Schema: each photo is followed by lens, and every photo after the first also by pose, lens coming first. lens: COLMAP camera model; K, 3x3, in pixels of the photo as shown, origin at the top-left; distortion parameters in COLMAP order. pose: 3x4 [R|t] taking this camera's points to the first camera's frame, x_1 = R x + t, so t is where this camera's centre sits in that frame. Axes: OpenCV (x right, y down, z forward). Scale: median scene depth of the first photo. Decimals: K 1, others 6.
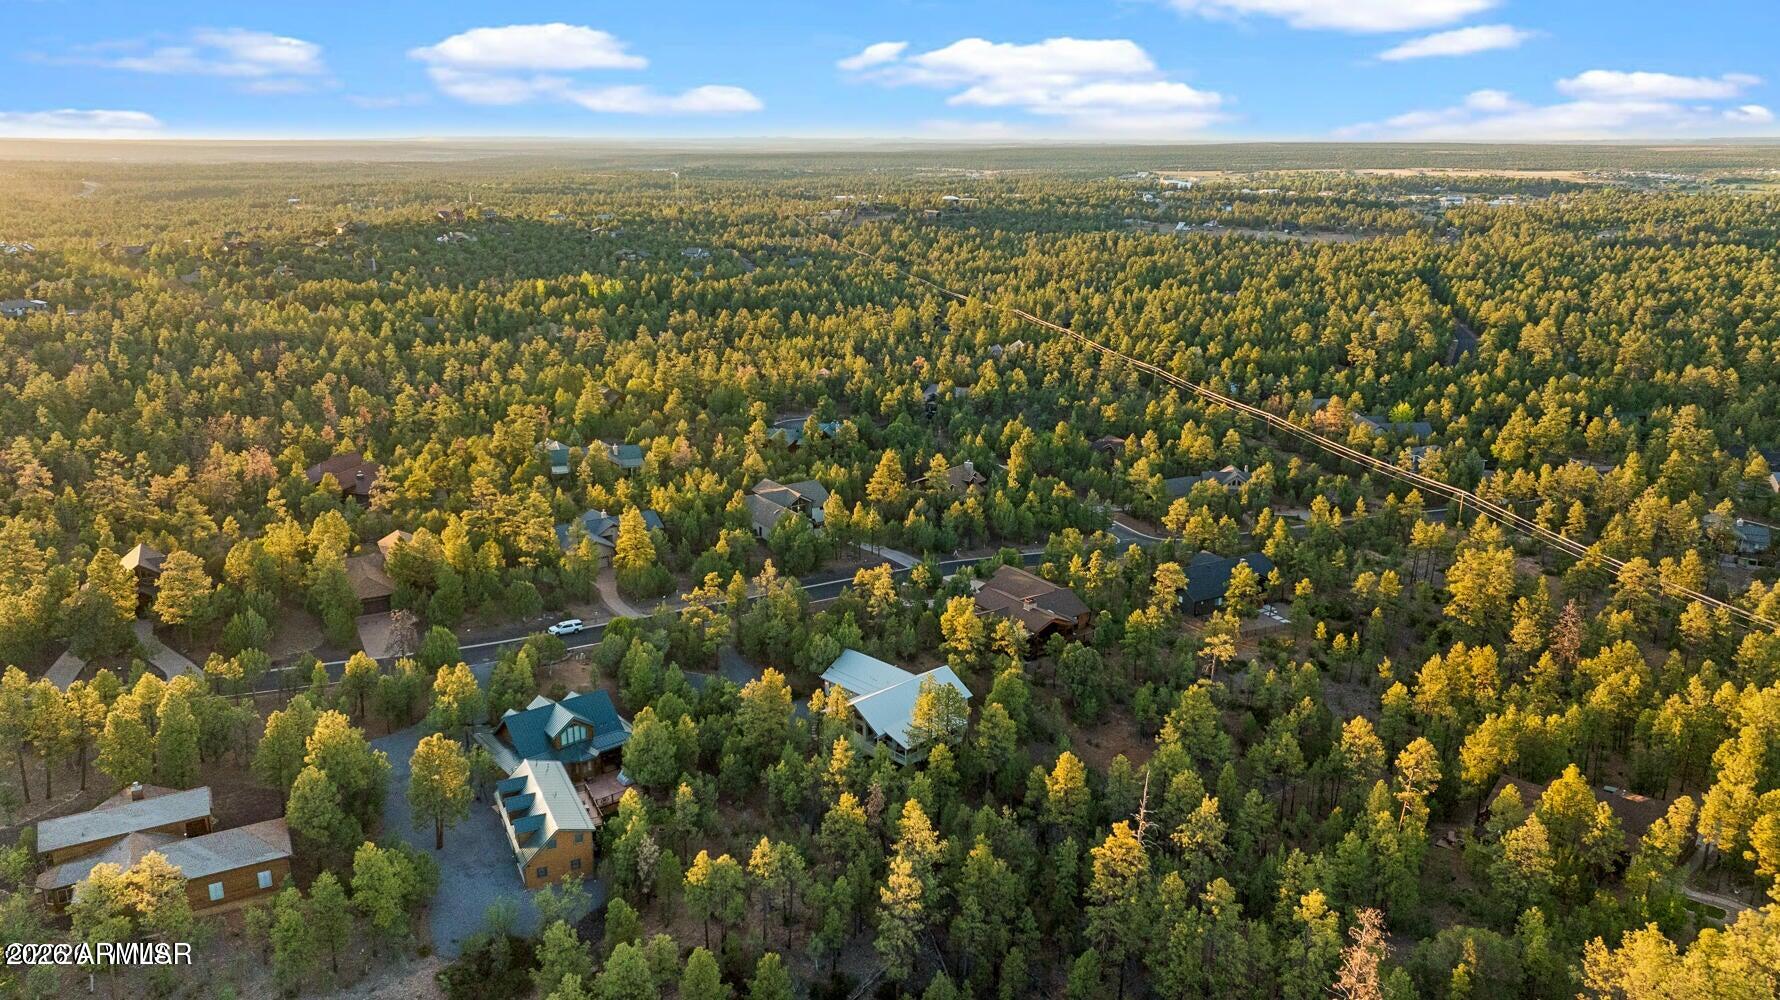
lens RADIAL K [[1313.5, 0, 890.0], [0, 1313.5, 500.0], [0, 0, 1]] dist [-0.007095, 0.007707]
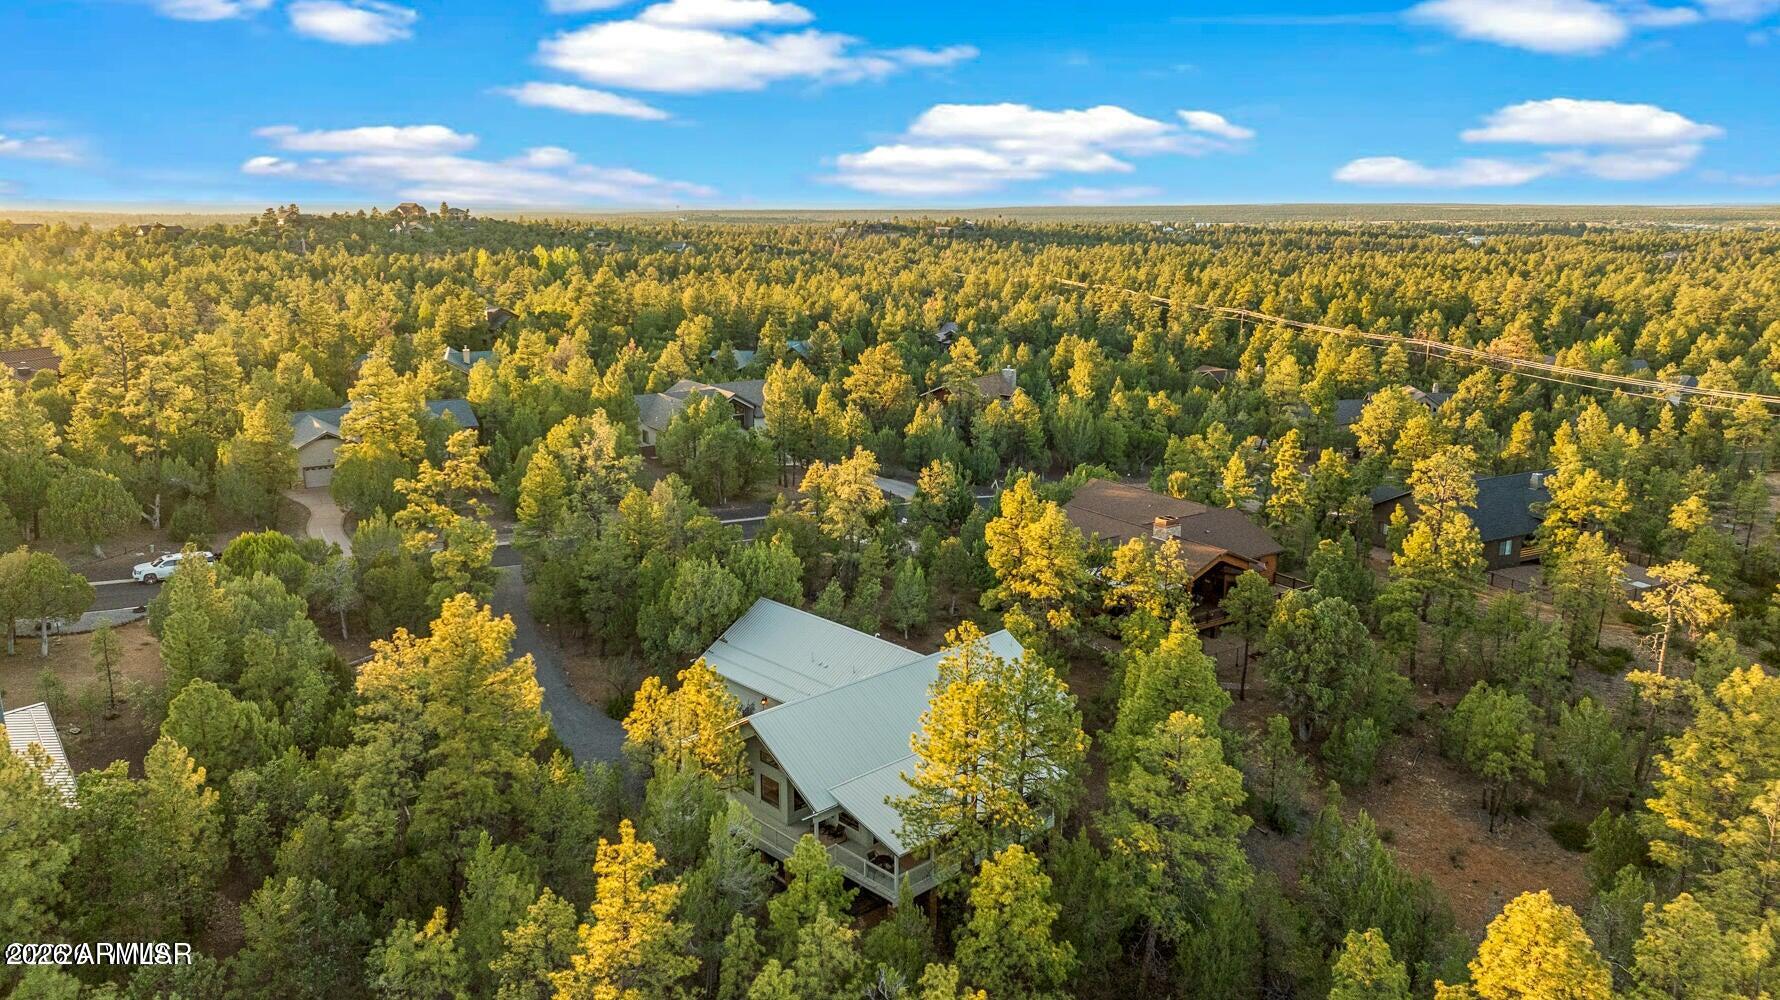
lens RADIAL K [[1289.8, 0, 890.0], [0, 1289.8, 500.0], [0, 0, 1]] dist [0.019140, -0.066621]
pose [[0.999962, 0.003929, -0.007837, 0.007901], [-0.004293, 0.998889, -0.046928, 0.072303], [0.007644, 0.046960, 0.998868, 0.419424]]
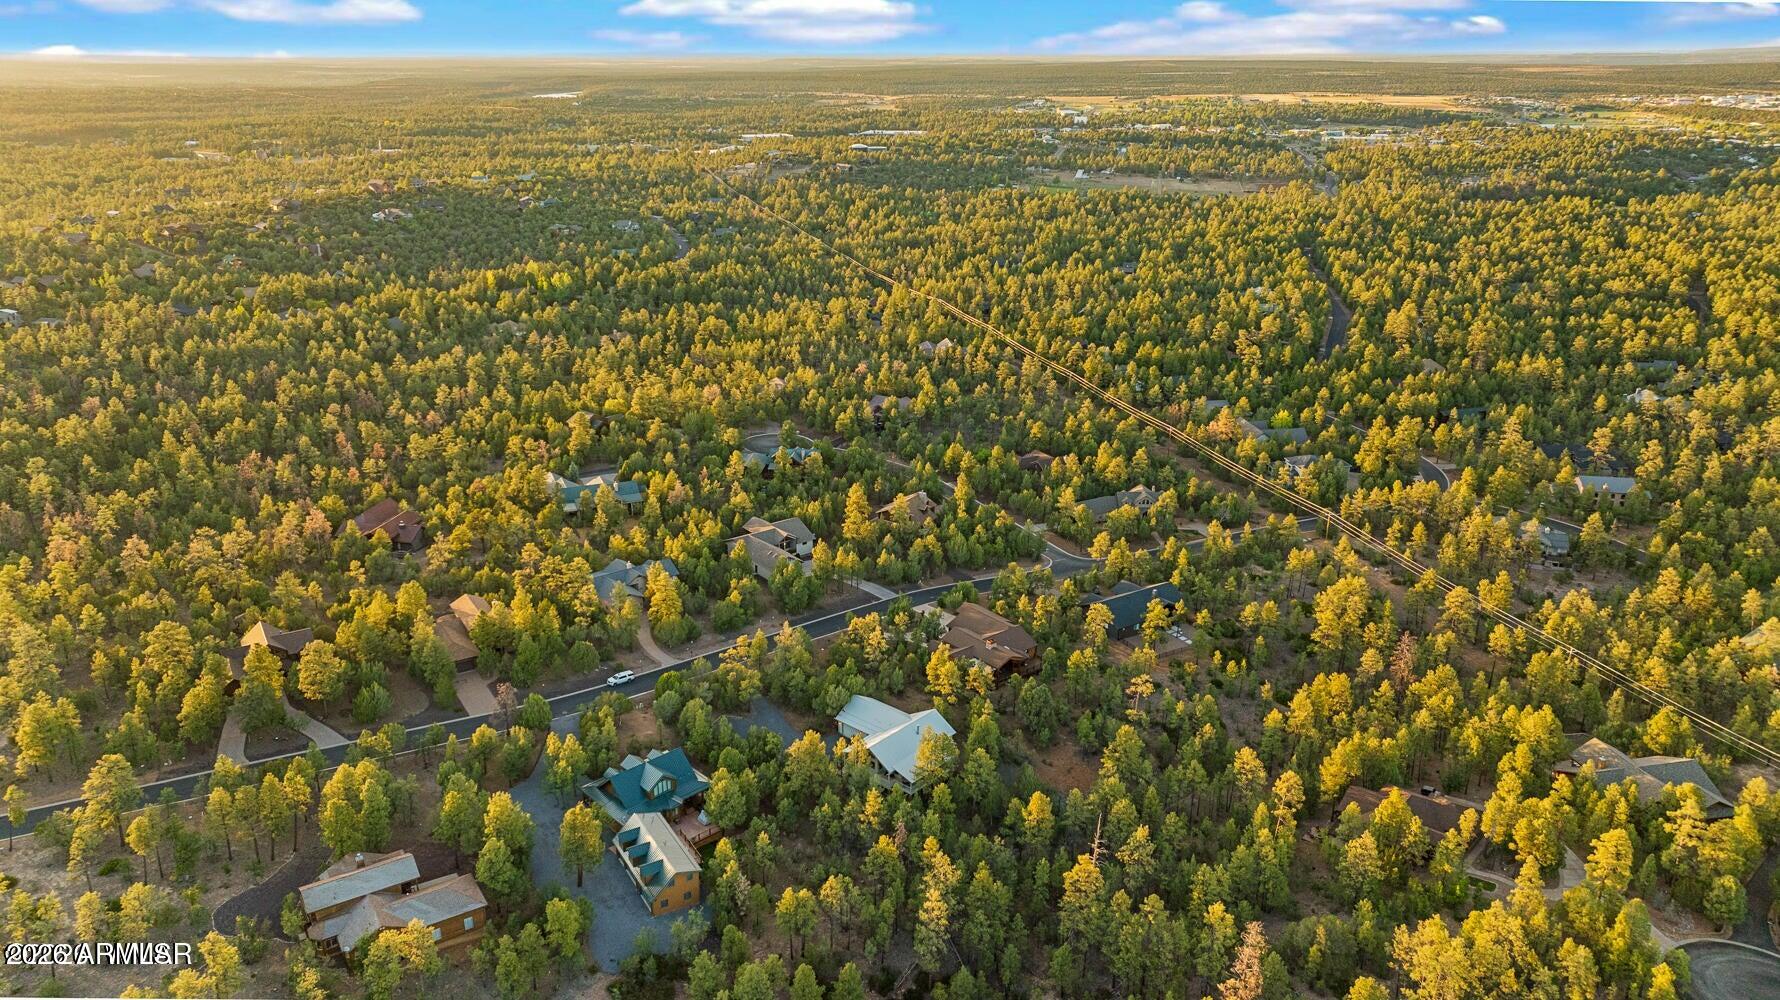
lens RADIAL K [[1289.8, 0, 890.0], [0, 1289.8, 500.0], [0, 0, 1]] dist [0.019140, -0.066621]
pose [[0.996974, -0.027022, 0.072894, -0.060417], [0.021946, 0.997337, 0.069554, -0.115884], [-0.074579, -0.067744, 0.994911, -0.169937]]
